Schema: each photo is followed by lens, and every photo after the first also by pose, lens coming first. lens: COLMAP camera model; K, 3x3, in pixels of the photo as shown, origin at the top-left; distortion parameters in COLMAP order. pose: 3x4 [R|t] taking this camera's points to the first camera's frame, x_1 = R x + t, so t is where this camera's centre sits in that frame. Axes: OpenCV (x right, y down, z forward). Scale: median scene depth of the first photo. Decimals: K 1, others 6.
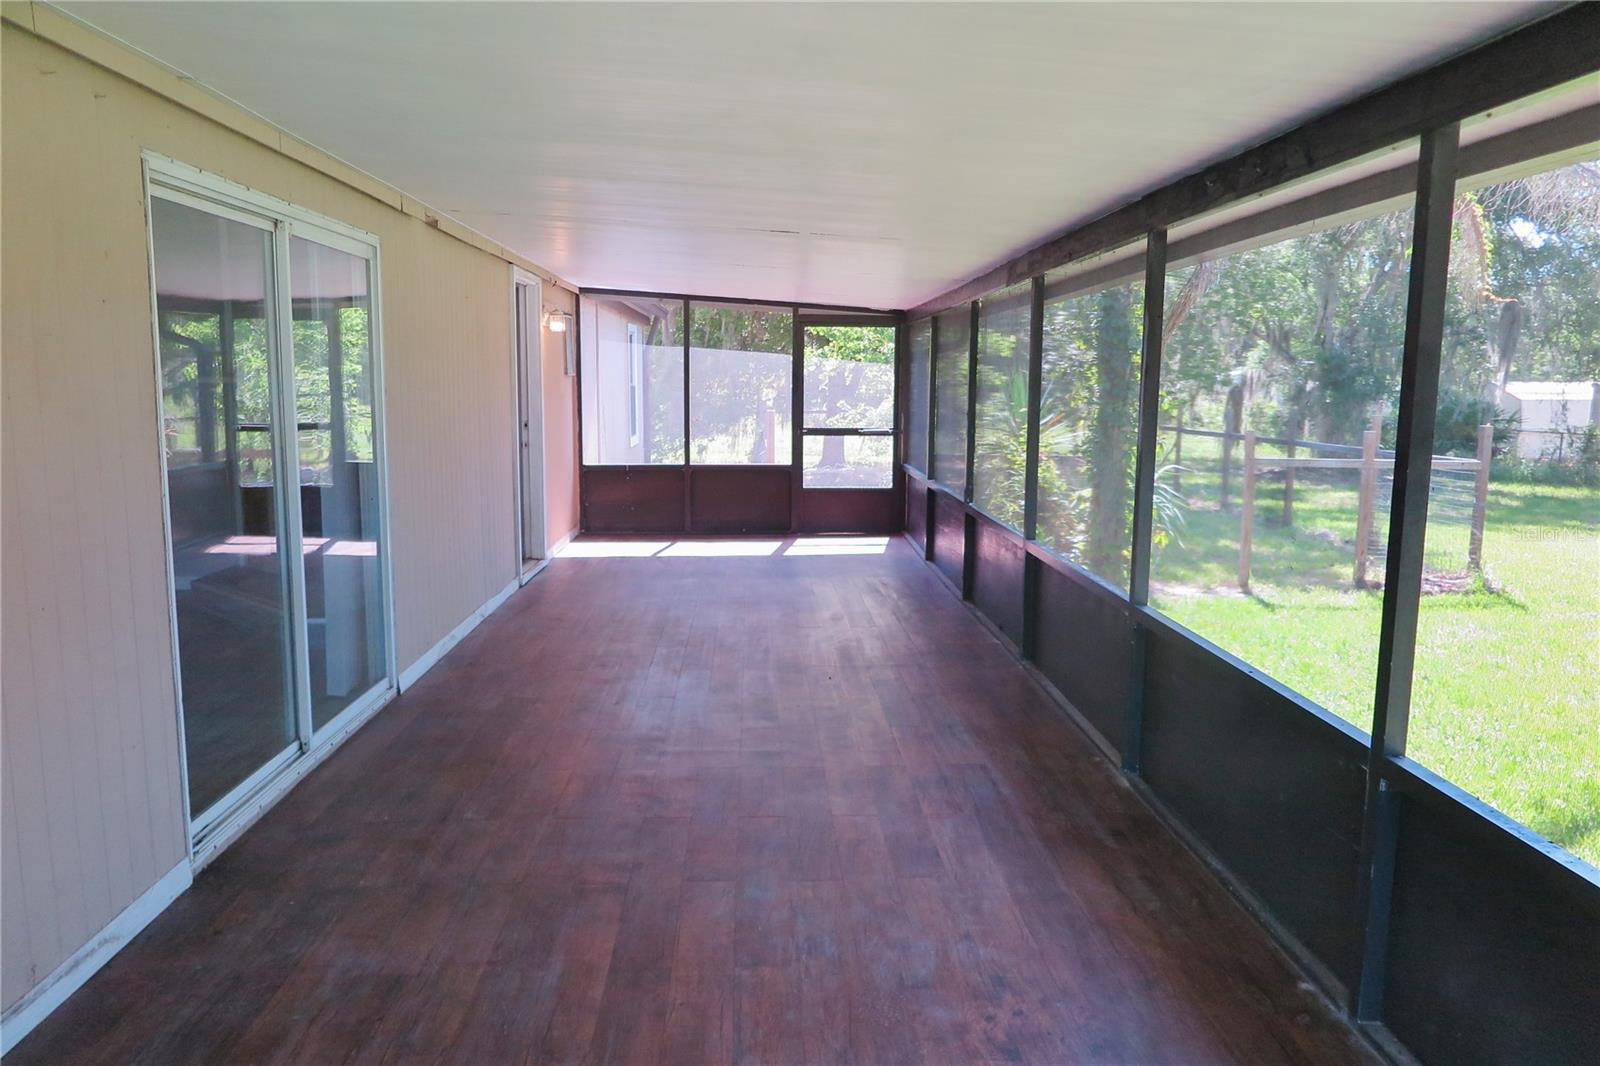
lens RADIAL K [[1111.8, 0, 800.0], [0, 1111.8, 533.0], [0, 0, 1]] dist [-0.014078, 0.006585]
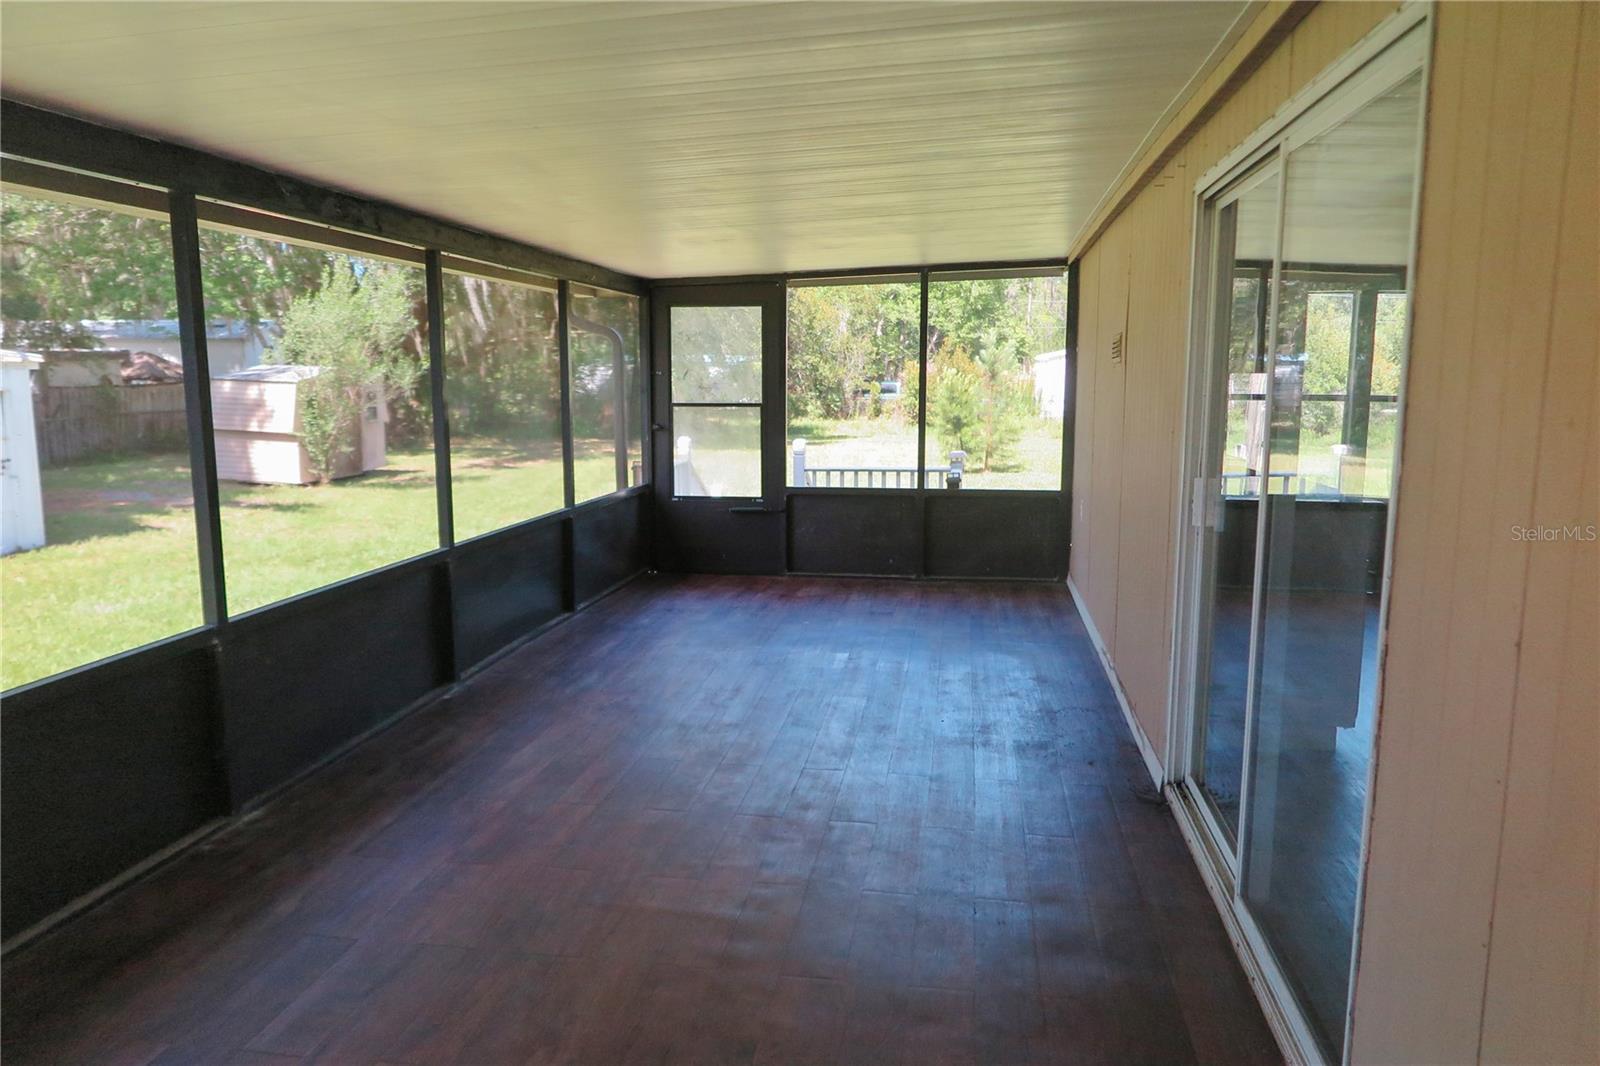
lens RADIAL K [[1111.8, 0, 800.0], [0, 1111.8, 533.0], [0, 0, 1]] dist [-0.014078, 0.006585]
pose [[-0.980652, -0.040983, 0.191421, -0.334478], [0.014658, 0.959722, 0.280568, -0.262784], [-0.195210, 0.277946, -0.940553, 1.852538]]
